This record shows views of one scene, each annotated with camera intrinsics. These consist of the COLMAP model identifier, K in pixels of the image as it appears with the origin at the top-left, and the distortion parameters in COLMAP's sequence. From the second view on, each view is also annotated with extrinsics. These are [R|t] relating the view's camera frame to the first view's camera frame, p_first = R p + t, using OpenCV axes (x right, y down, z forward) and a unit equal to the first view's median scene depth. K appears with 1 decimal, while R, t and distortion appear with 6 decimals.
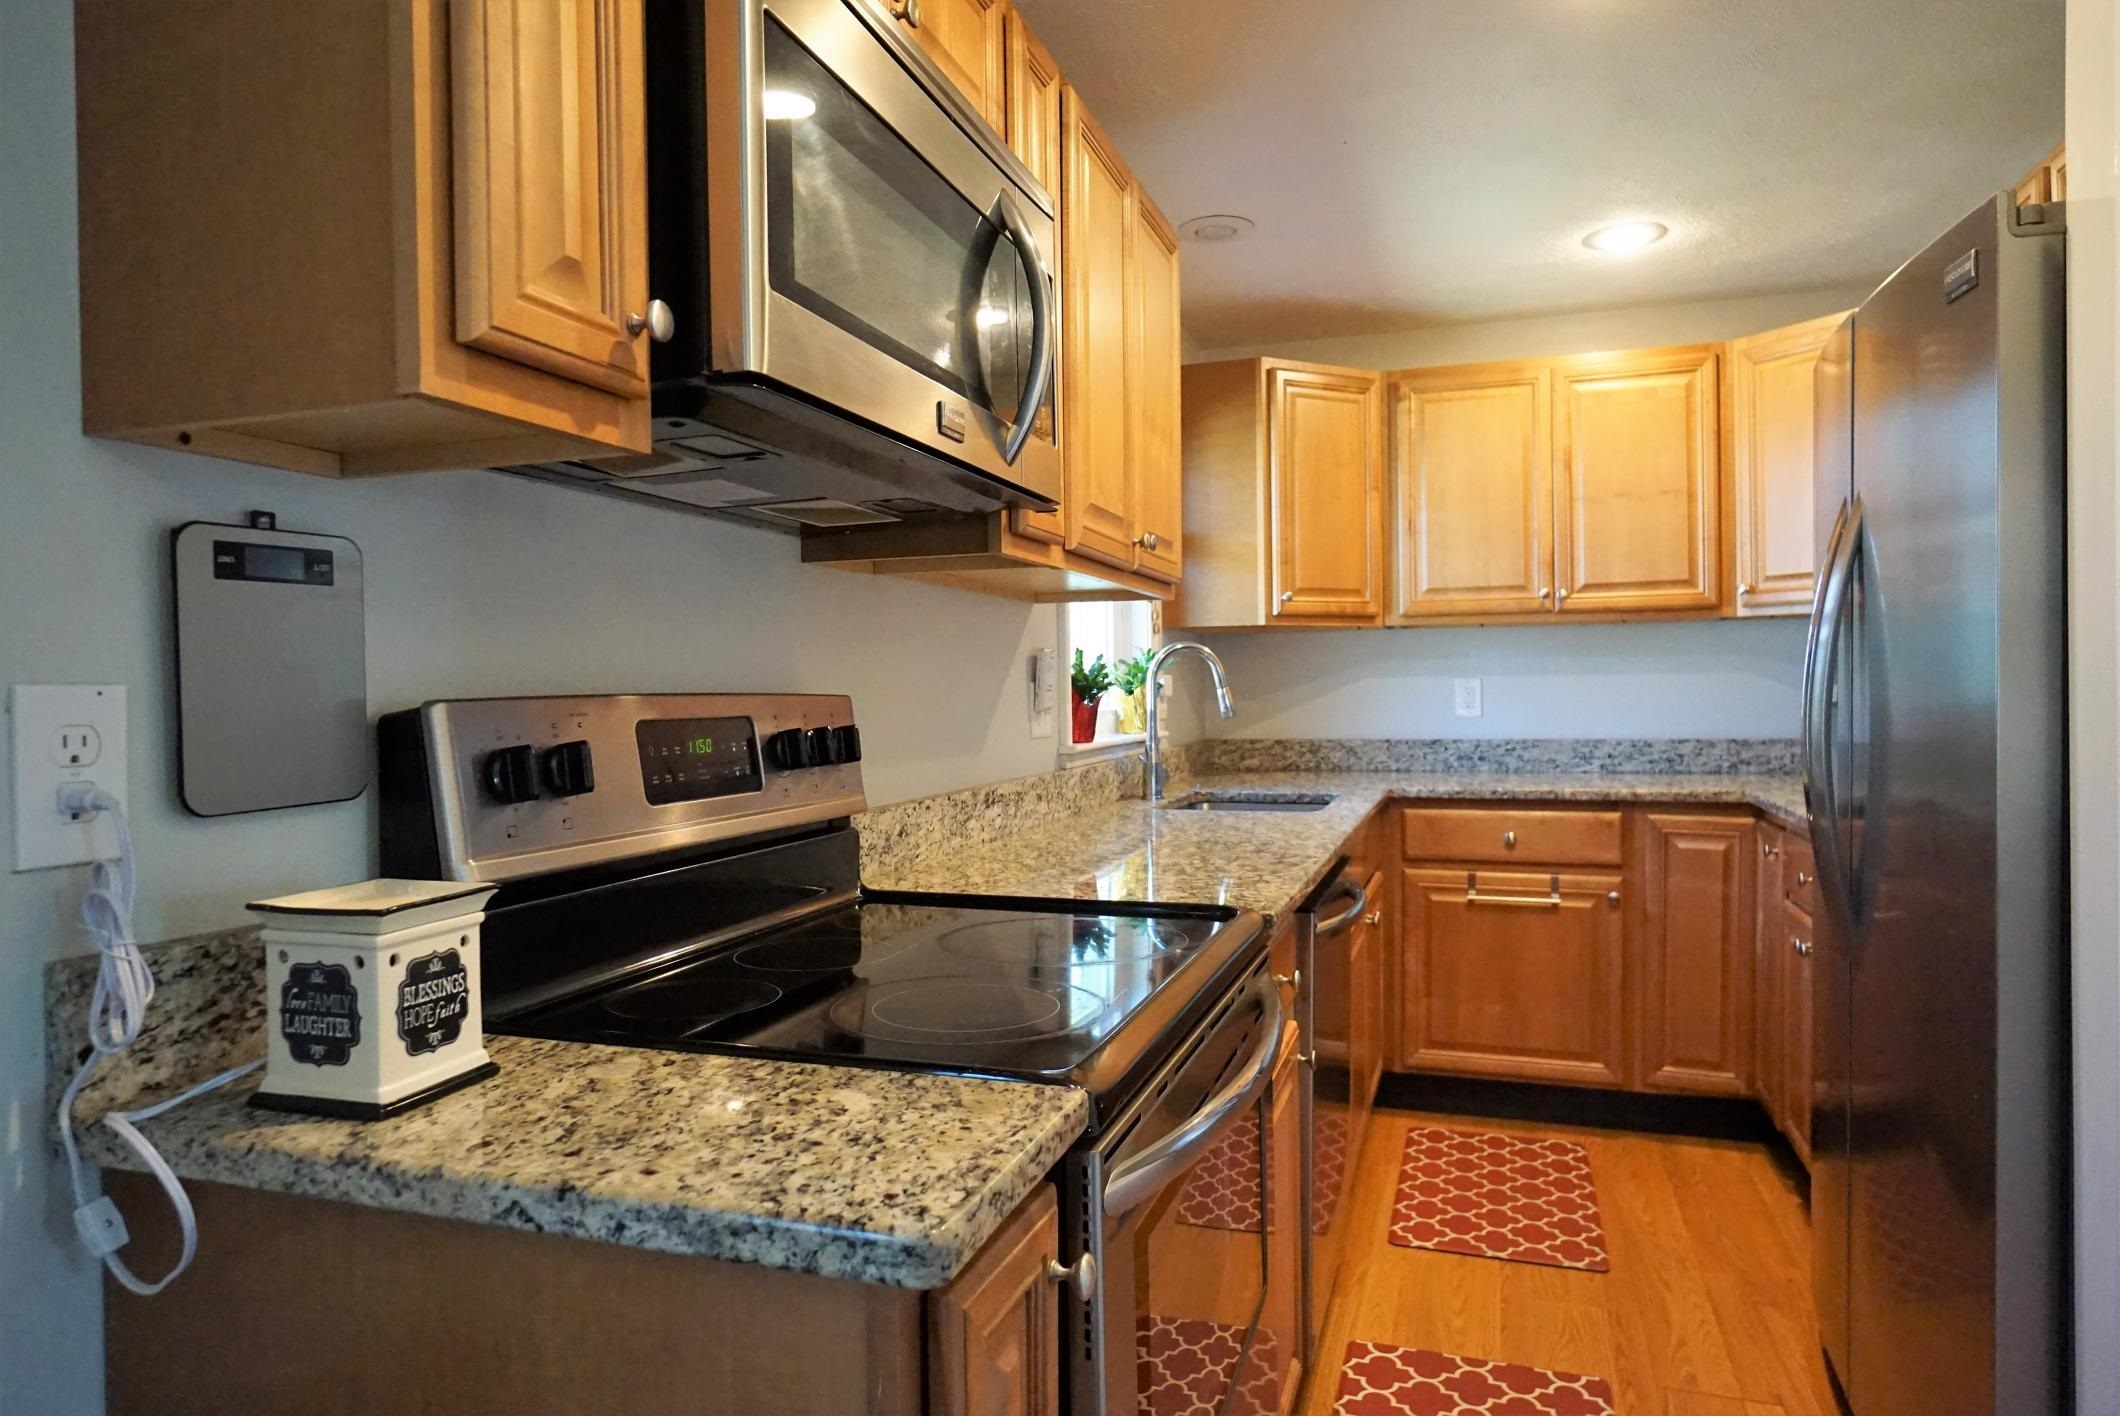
lens RADIAL K [[1298.5, 0, 1060.0], [0, 1298.5, 708.0], [0, 0, 1]] dist [-0.003643, -0.000870]
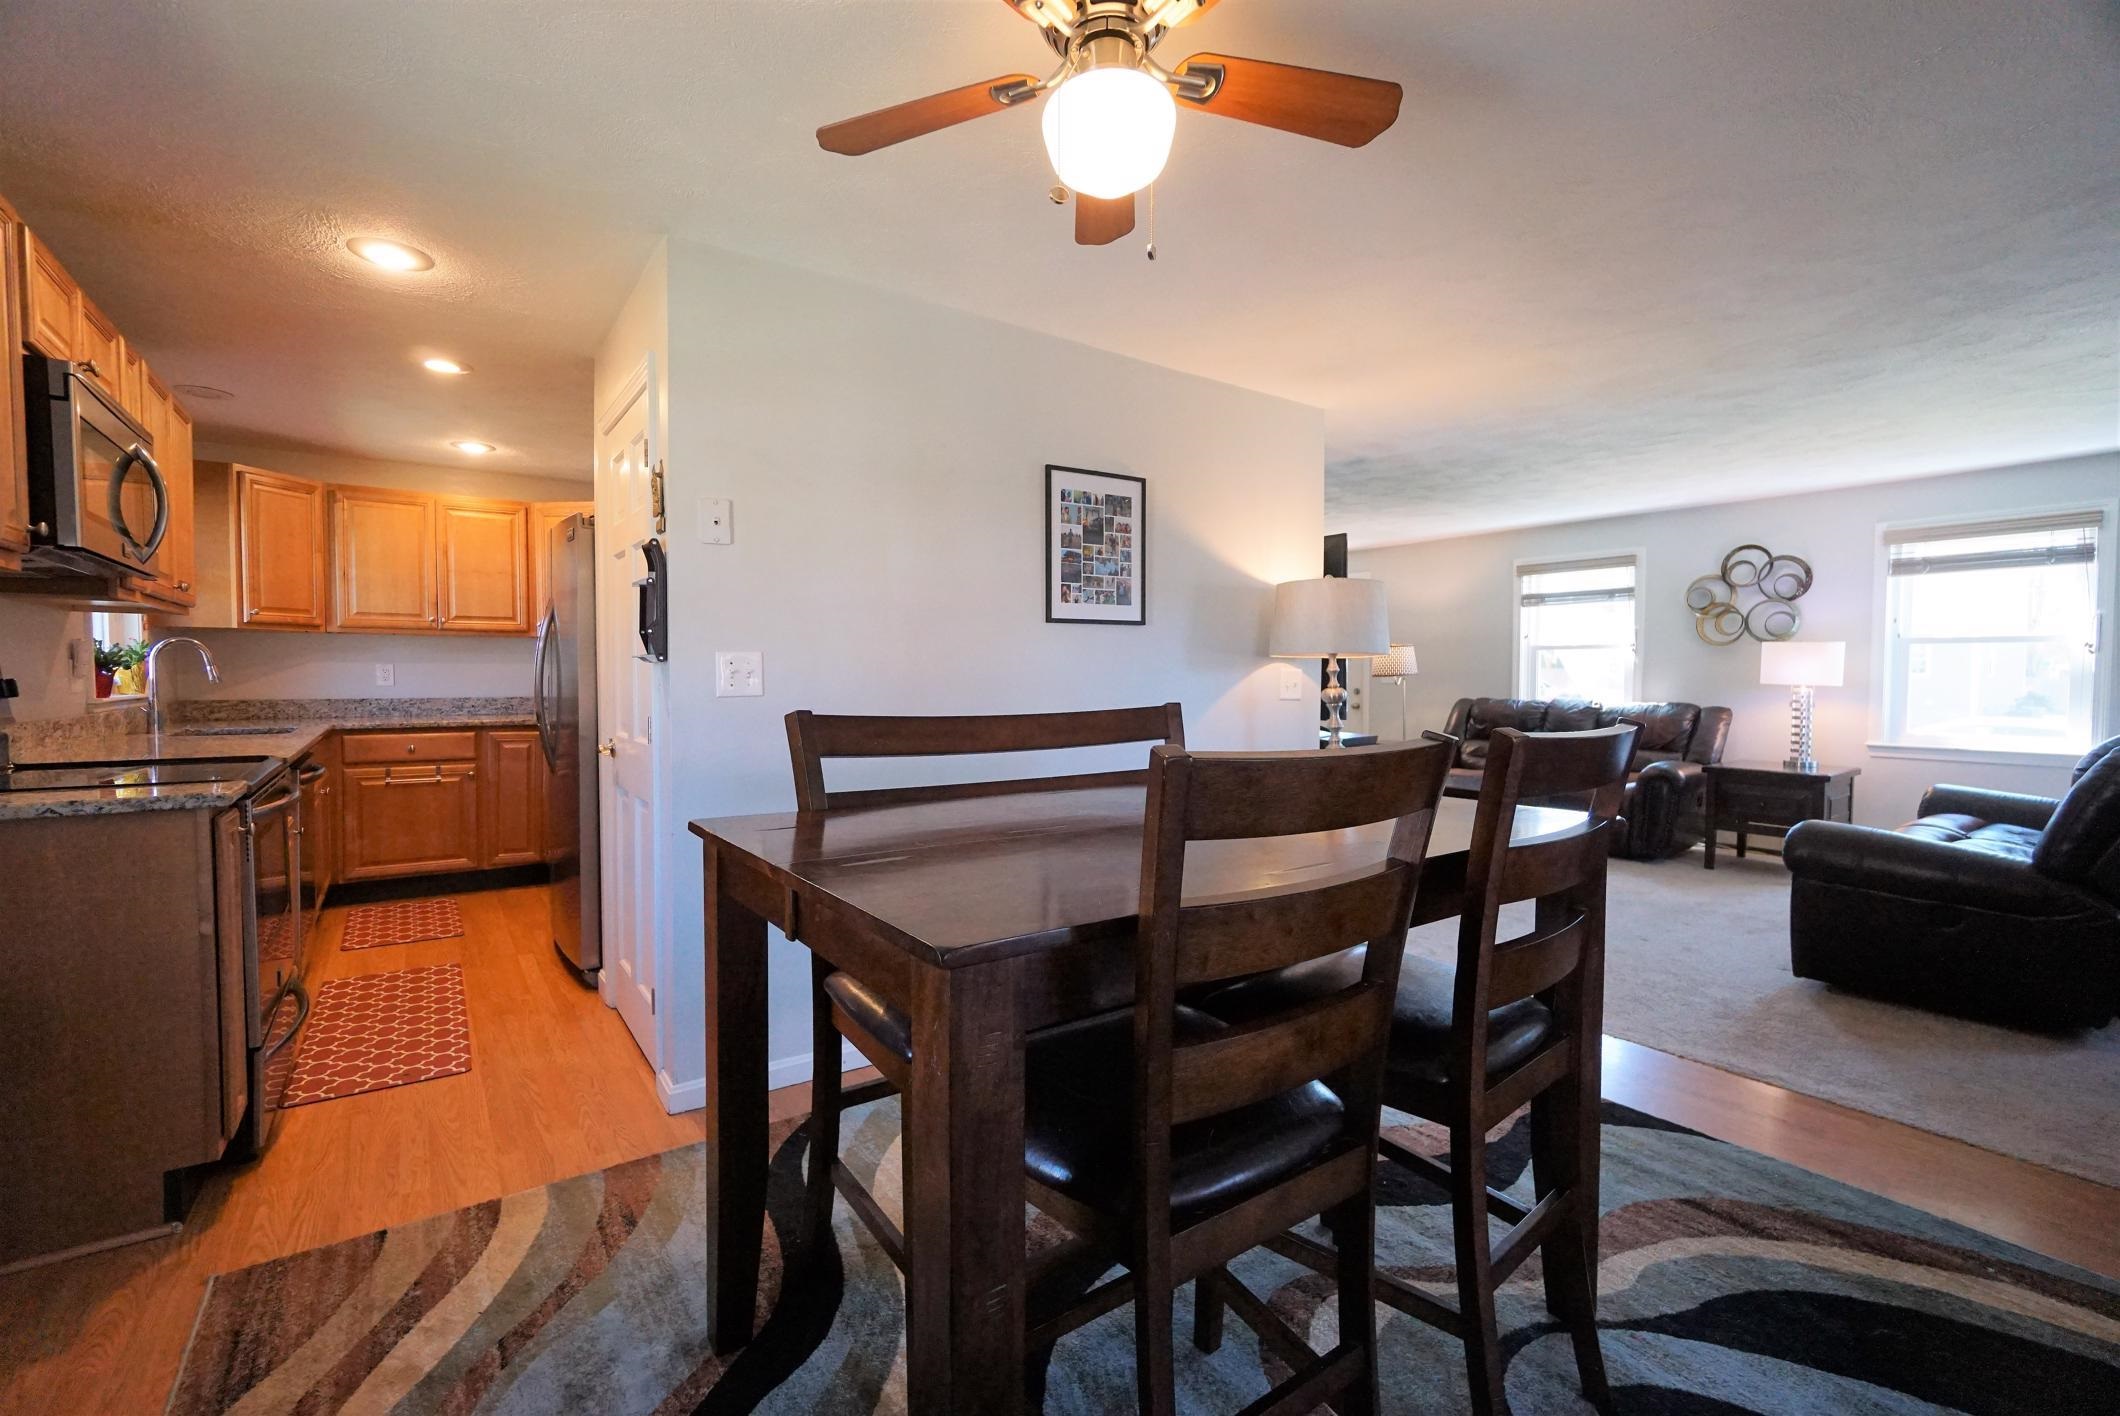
lens RADIAL K [[900.8, 0, 1038.9], [0, 900.8, 704.6], [0, 0, 1]] dist [-0.000753, -0.000029]
pose [[0.598213, -0.013262, 0.801227, -0.150376], [0.000232, 0.999866, 0.016377, 0.014337], [-0.801337, -0.009611, 0.598136, -0.495504]]
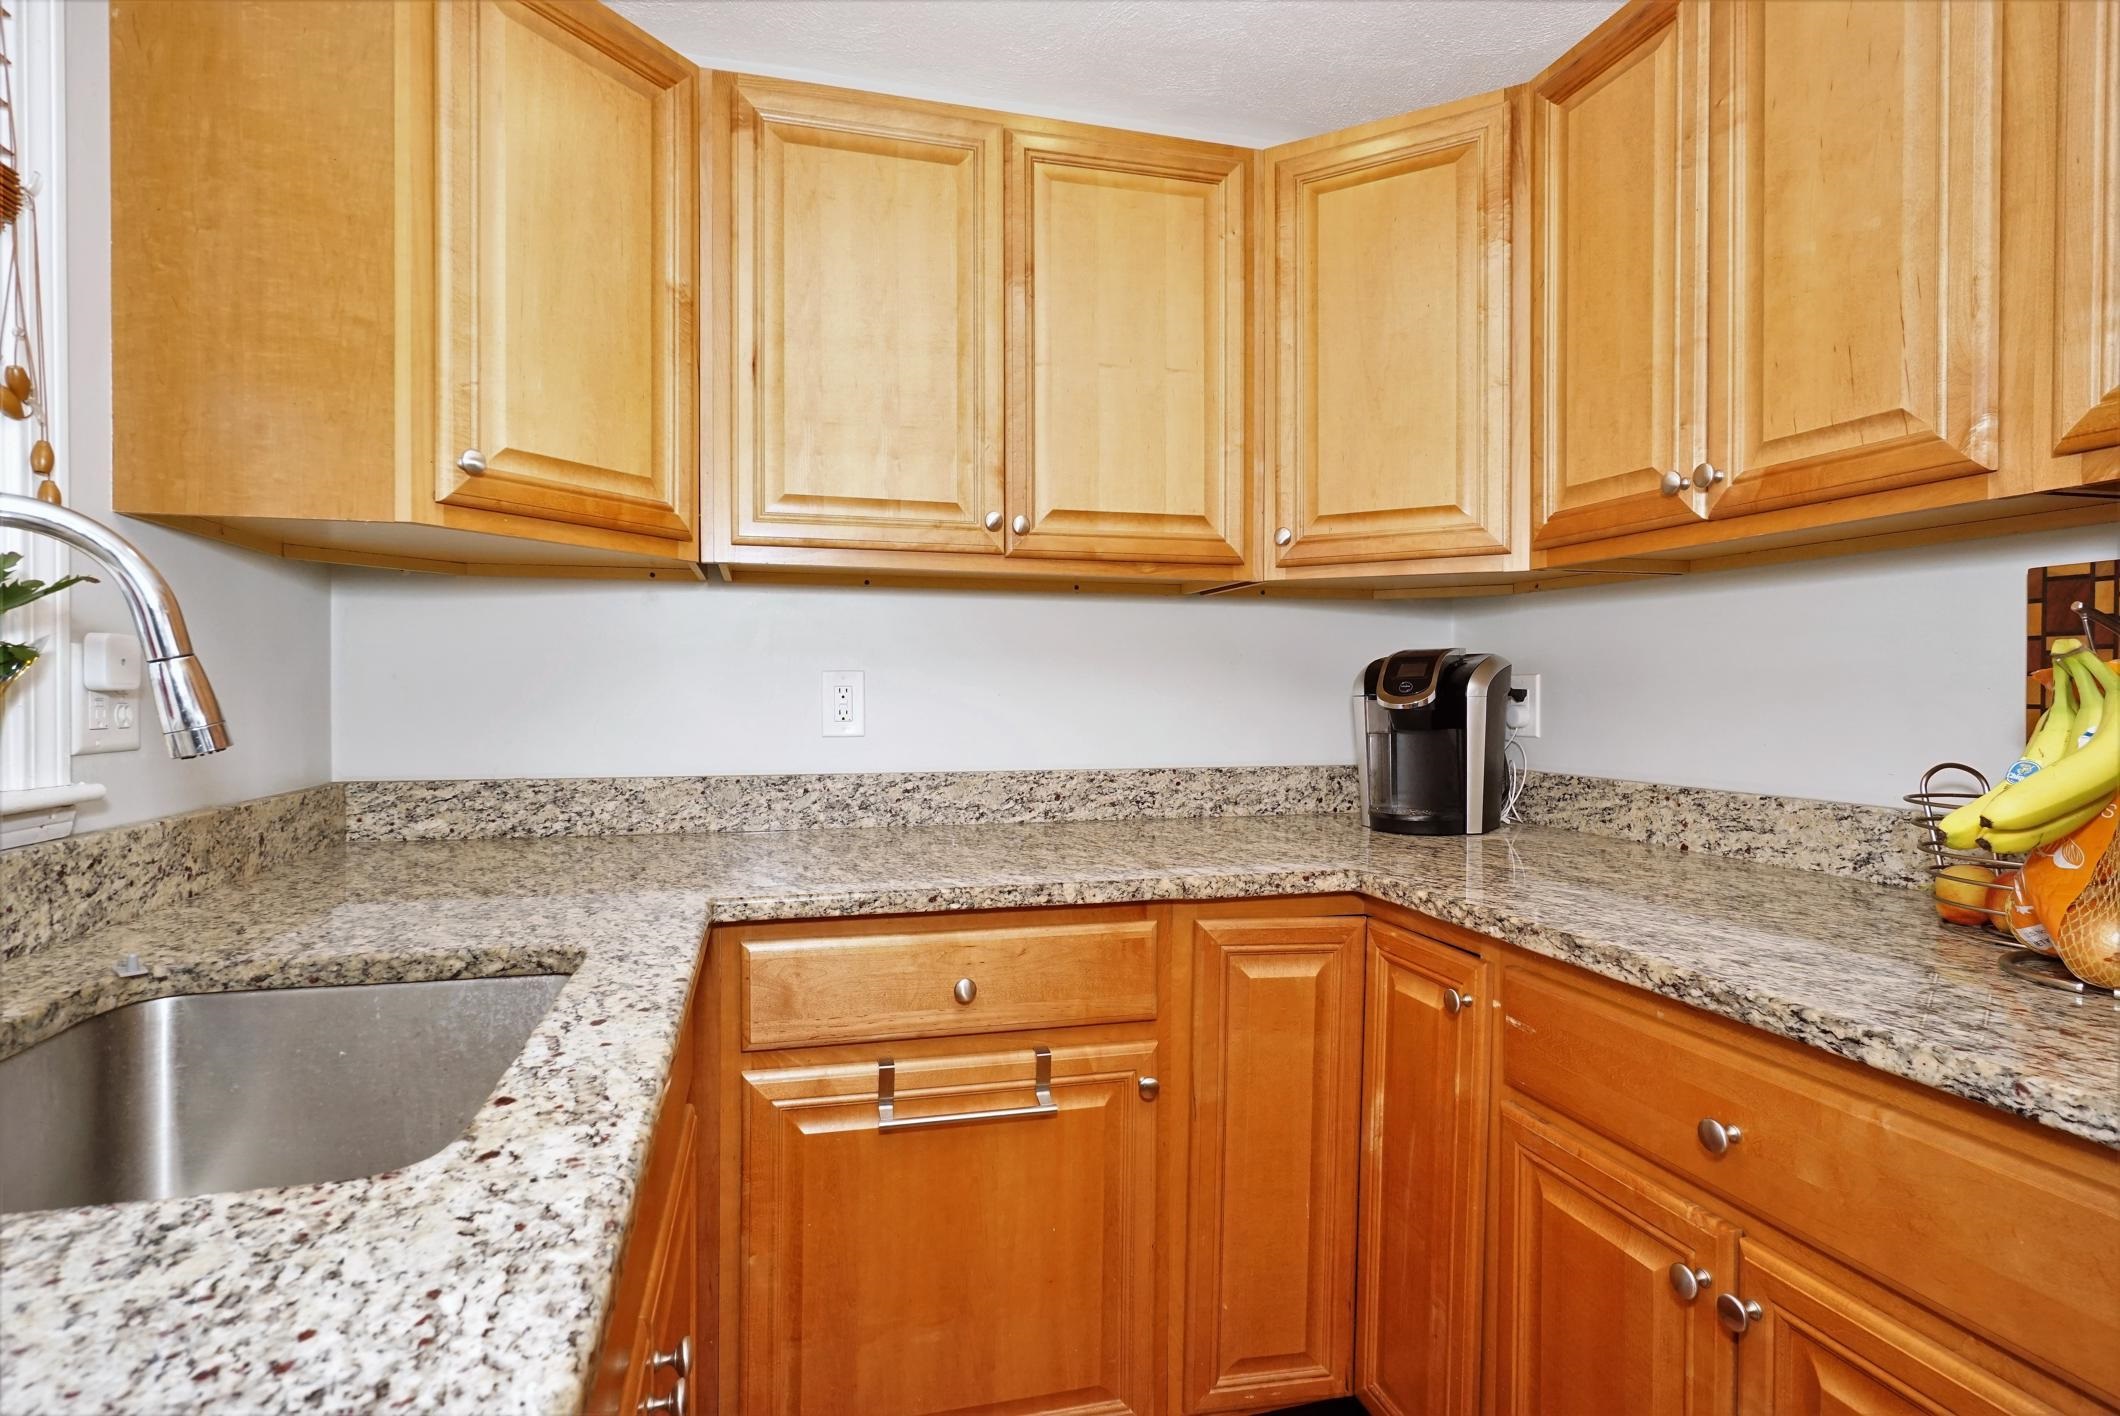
lens RADIAL K [[1067.5, 0, 1060.0], [0, 1067.5, 708.0], [0, 0, 1]] dist [-0.004065, -0.000324]
pose [[0.835749, 0.009634, 0.549026, 0.146460], [-0.004750, 0.999936, -0.010314, -0.001614], [-0.549090, 0.006012, 0.835741, 0.607131]]
